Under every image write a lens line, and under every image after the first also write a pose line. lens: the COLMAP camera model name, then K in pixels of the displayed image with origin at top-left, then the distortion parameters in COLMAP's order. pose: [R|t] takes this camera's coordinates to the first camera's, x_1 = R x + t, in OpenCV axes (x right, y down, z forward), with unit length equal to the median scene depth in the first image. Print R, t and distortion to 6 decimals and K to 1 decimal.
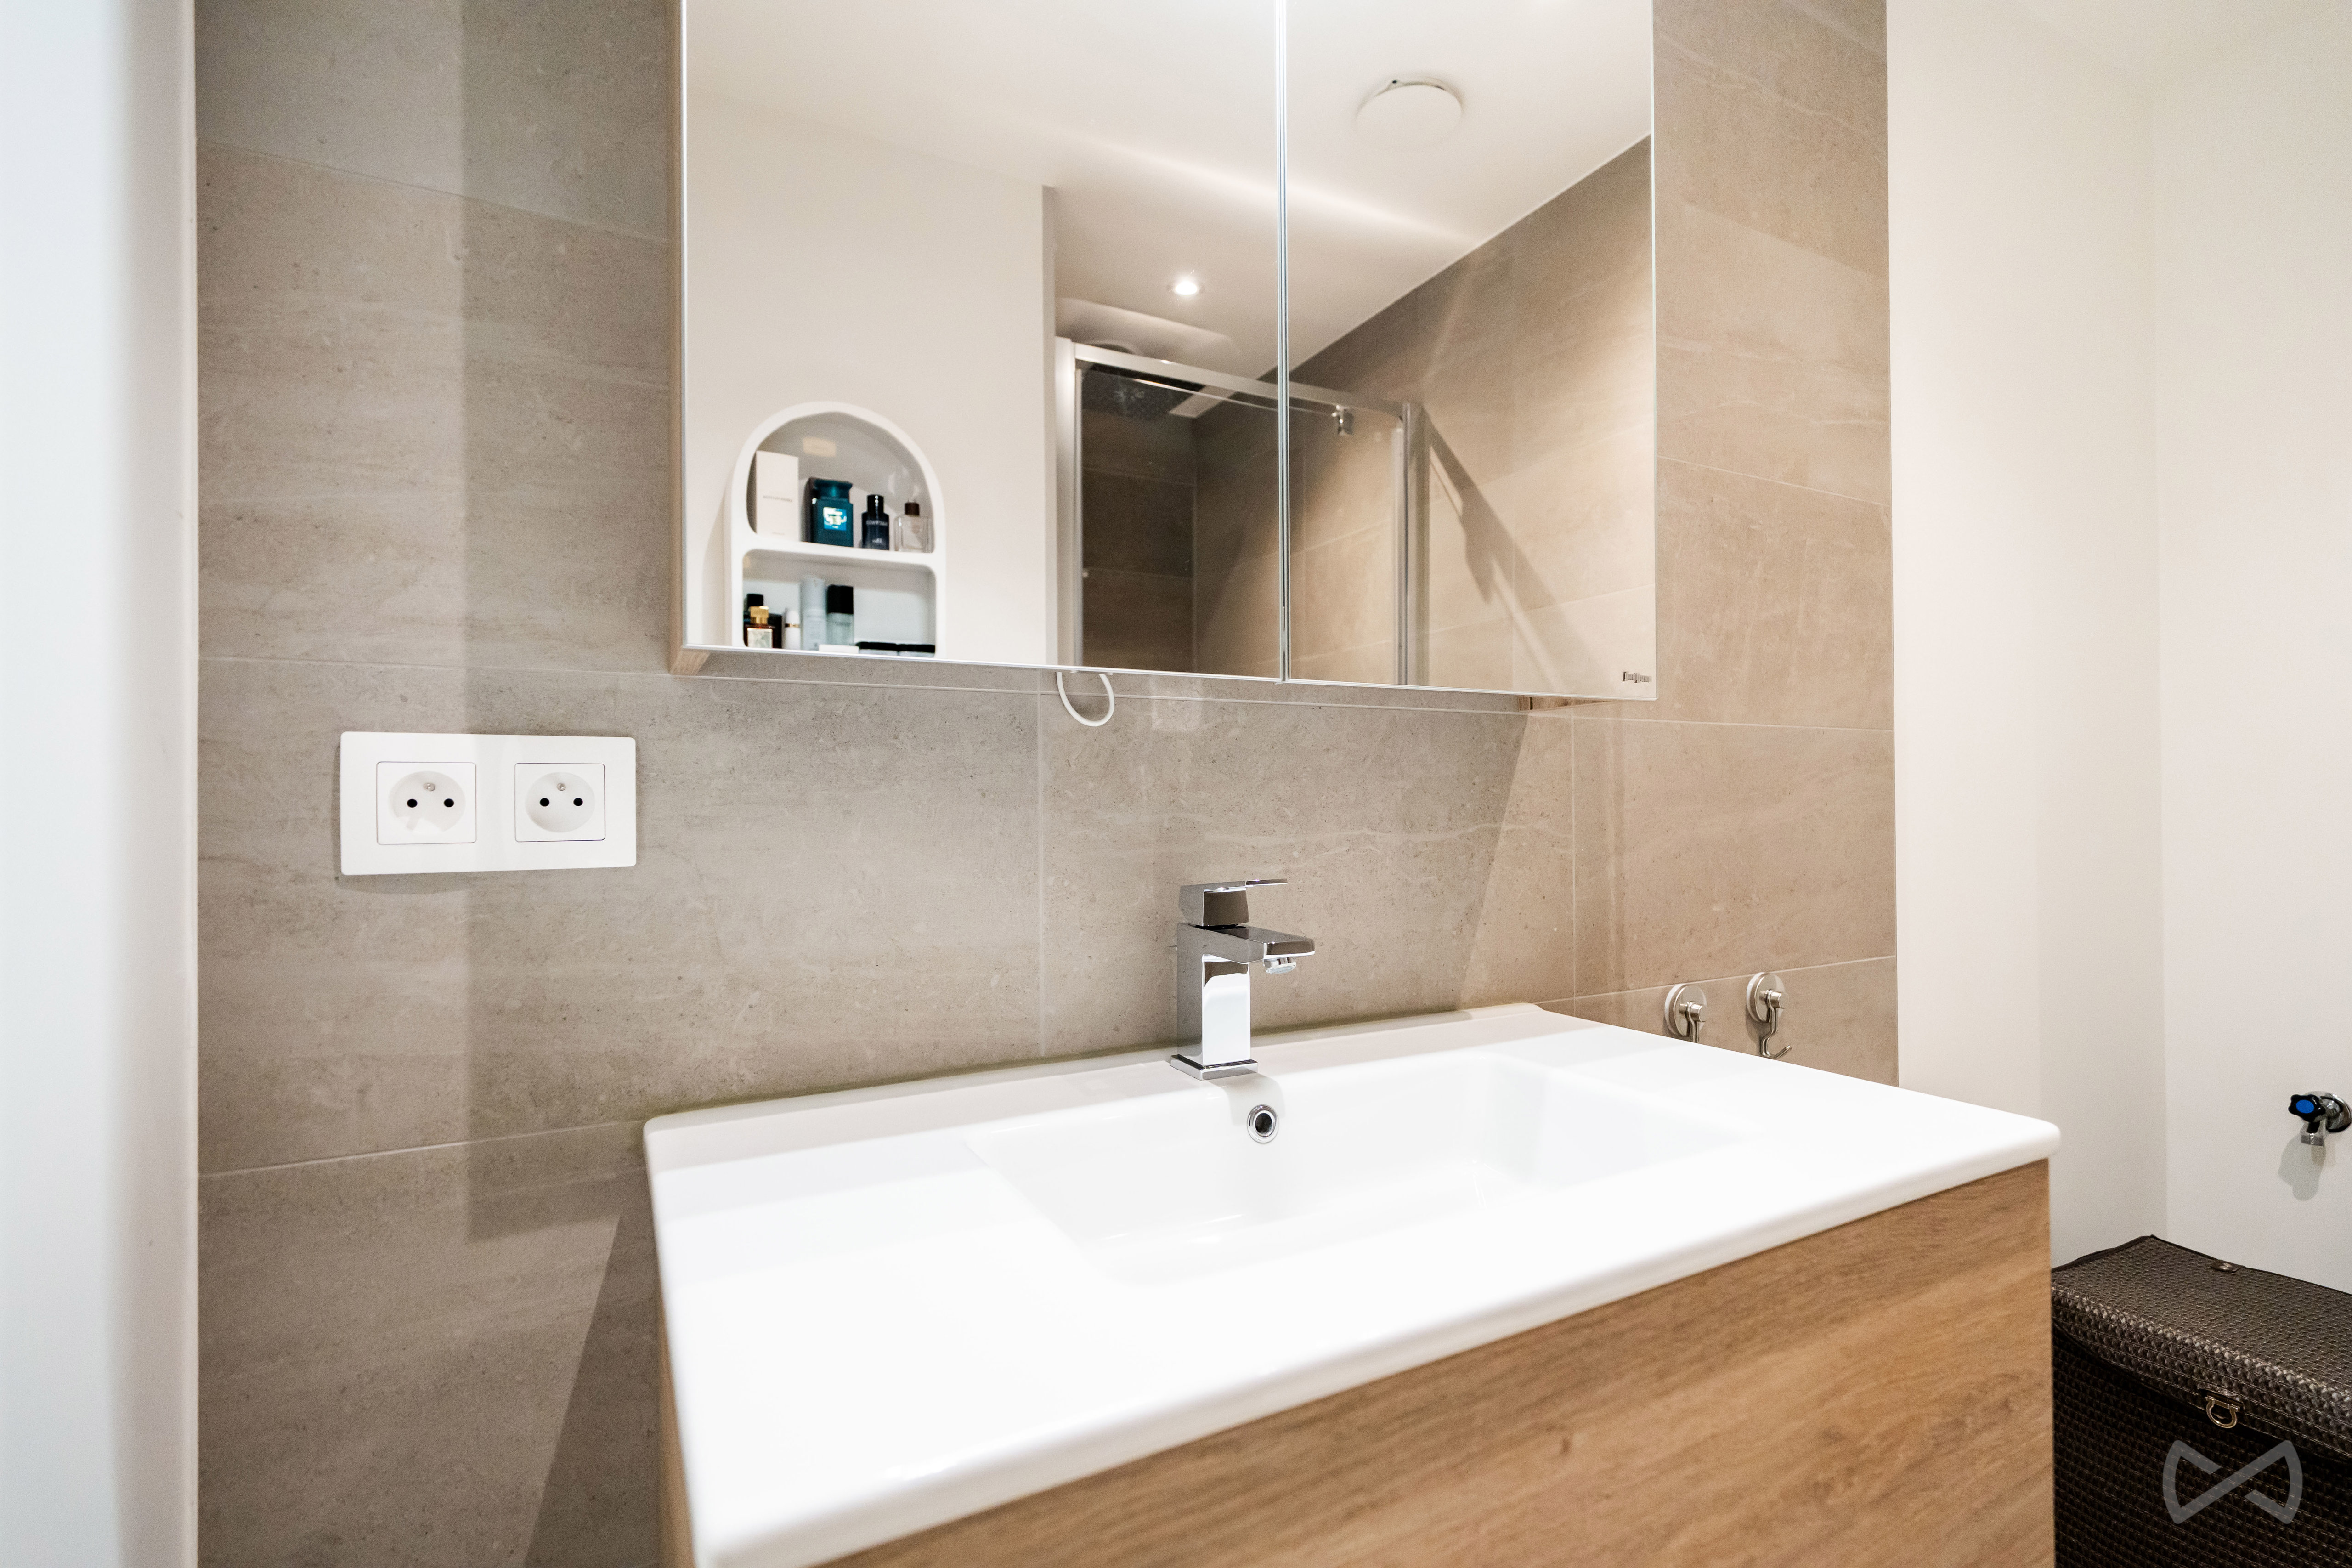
lens RADIAL K [[1077.8, 0, 1180.4], [0, 1077.8, 795.4], [0, 0, 1]] dist [-0.002437, 0.000545]
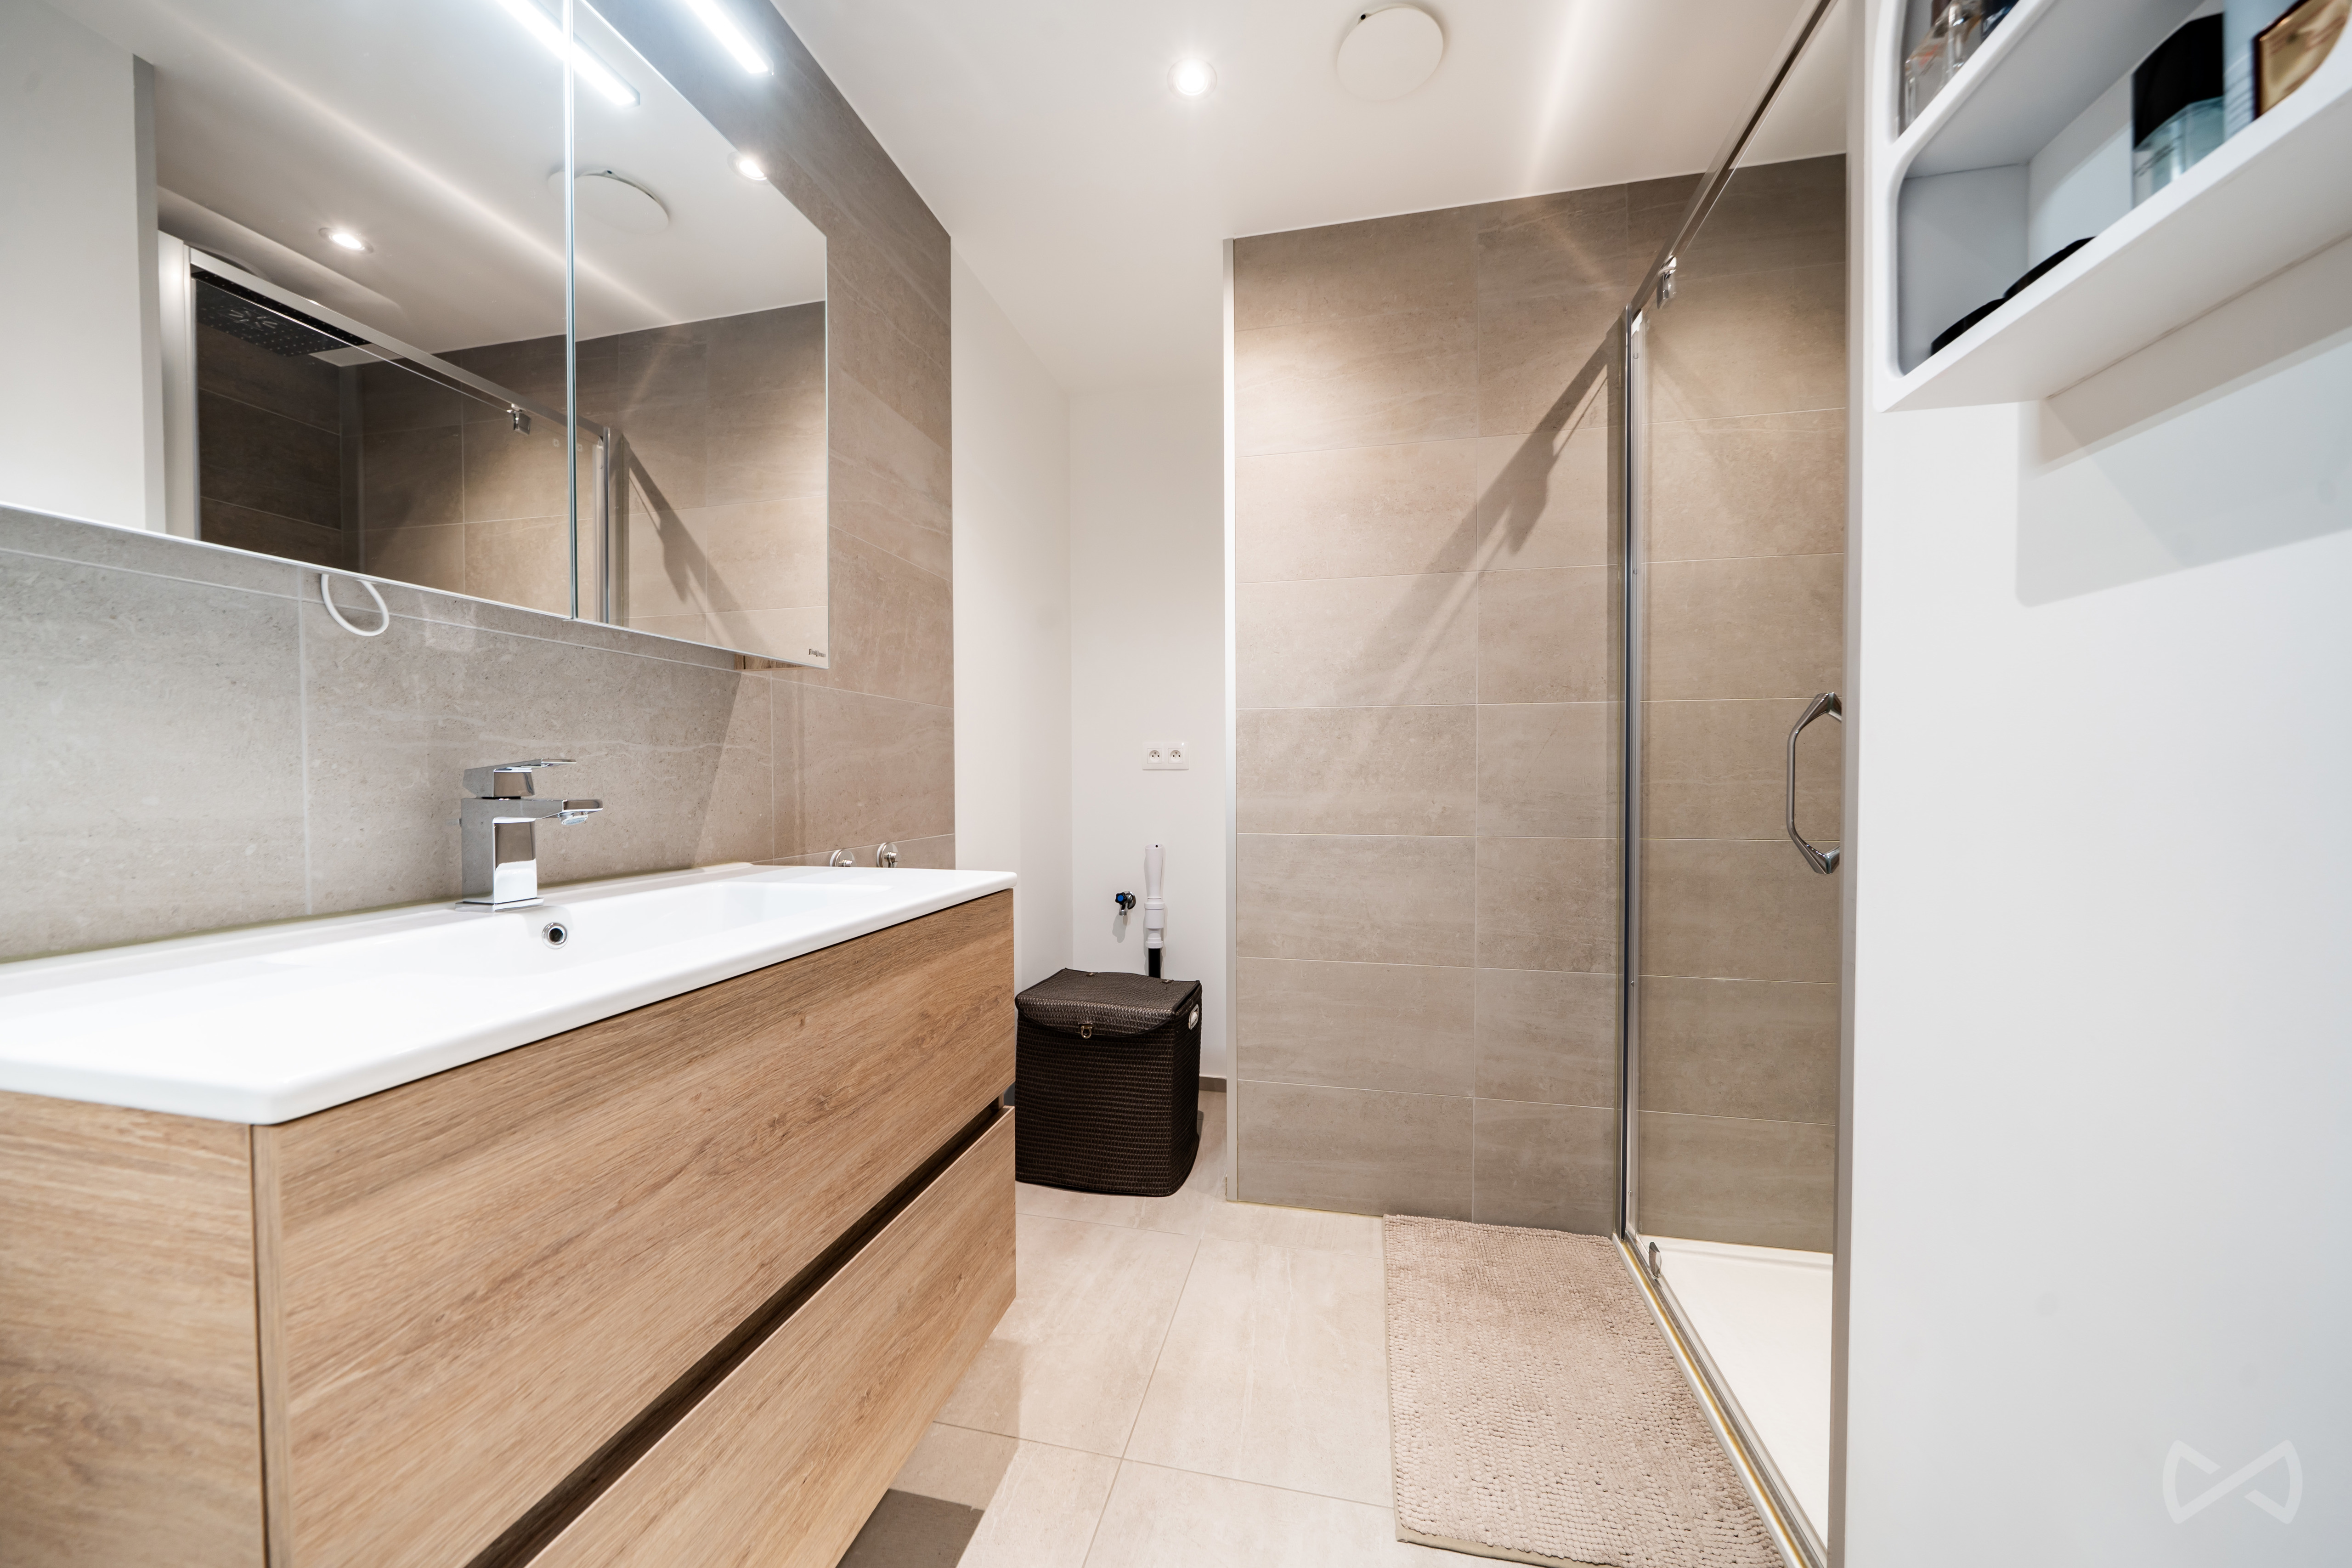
lens RADIAL K [[802.4, 0, 1191.0], [0, 802.4, 784.5], [0, 0, 1]] dist [-0.002738, -0.000066]
pose [[0.645397, -0.005069, 0.763831, -0.146236], [-0.002619, 0.999957, 0.008850, 0.078691], [-0.763843, -0.007712, 0.645356, -0.234280]]
